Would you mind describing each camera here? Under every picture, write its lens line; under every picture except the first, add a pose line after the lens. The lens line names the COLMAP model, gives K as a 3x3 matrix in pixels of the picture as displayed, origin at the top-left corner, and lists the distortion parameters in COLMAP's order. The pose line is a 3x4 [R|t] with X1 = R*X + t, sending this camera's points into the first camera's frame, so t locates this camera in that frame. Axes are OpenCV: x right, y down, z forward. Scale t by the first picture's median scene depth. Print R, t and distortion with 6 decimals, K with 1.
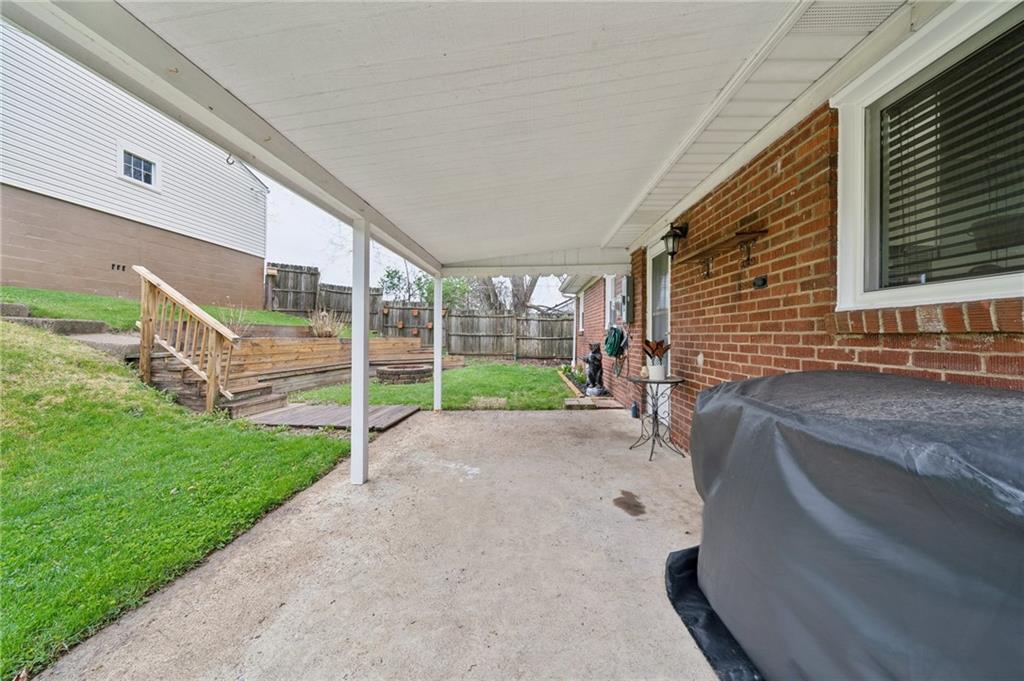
lens RADIAL K [[363.6, 0, 511.4], [0, 363.6, 335.4], [0, 0, 1]] dist [0.000094, -0.000008]
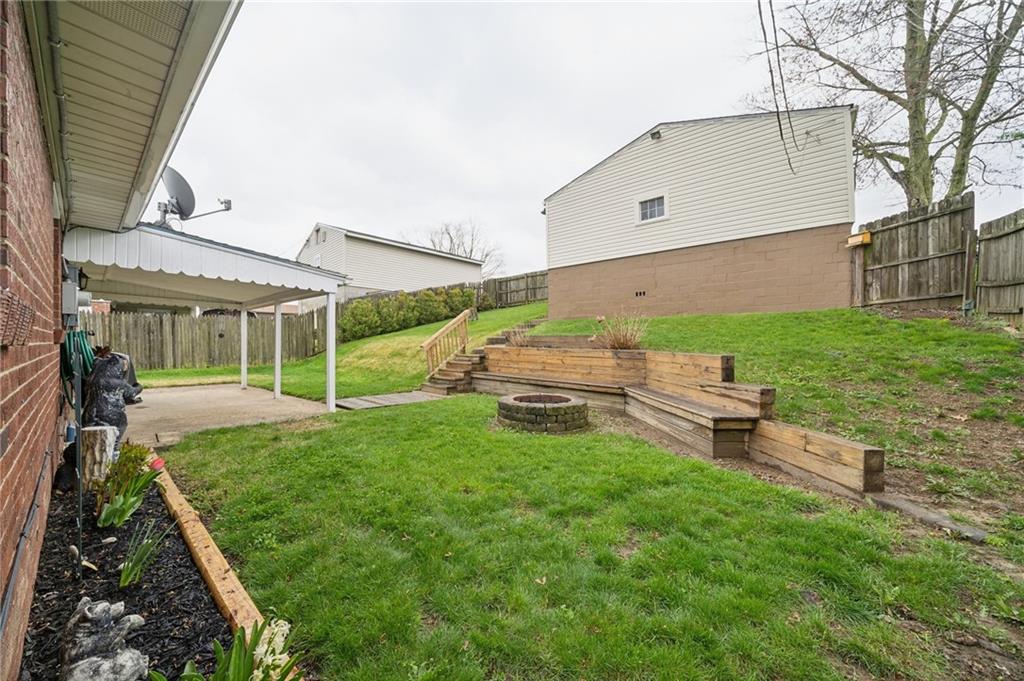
lens RADIAL K [[363.6, 0, 510.3], [0, 363.6, 344.9], [0, 0, 1]] dist [0.000094, -0.000008]
pose [[-0.604137, -0.002652, -0.796876, 0.177812], [-0.008080, 0.999963, 0.002798, -0.002640], [0.796840, 0.008129, -0.604136, 1.058288]]
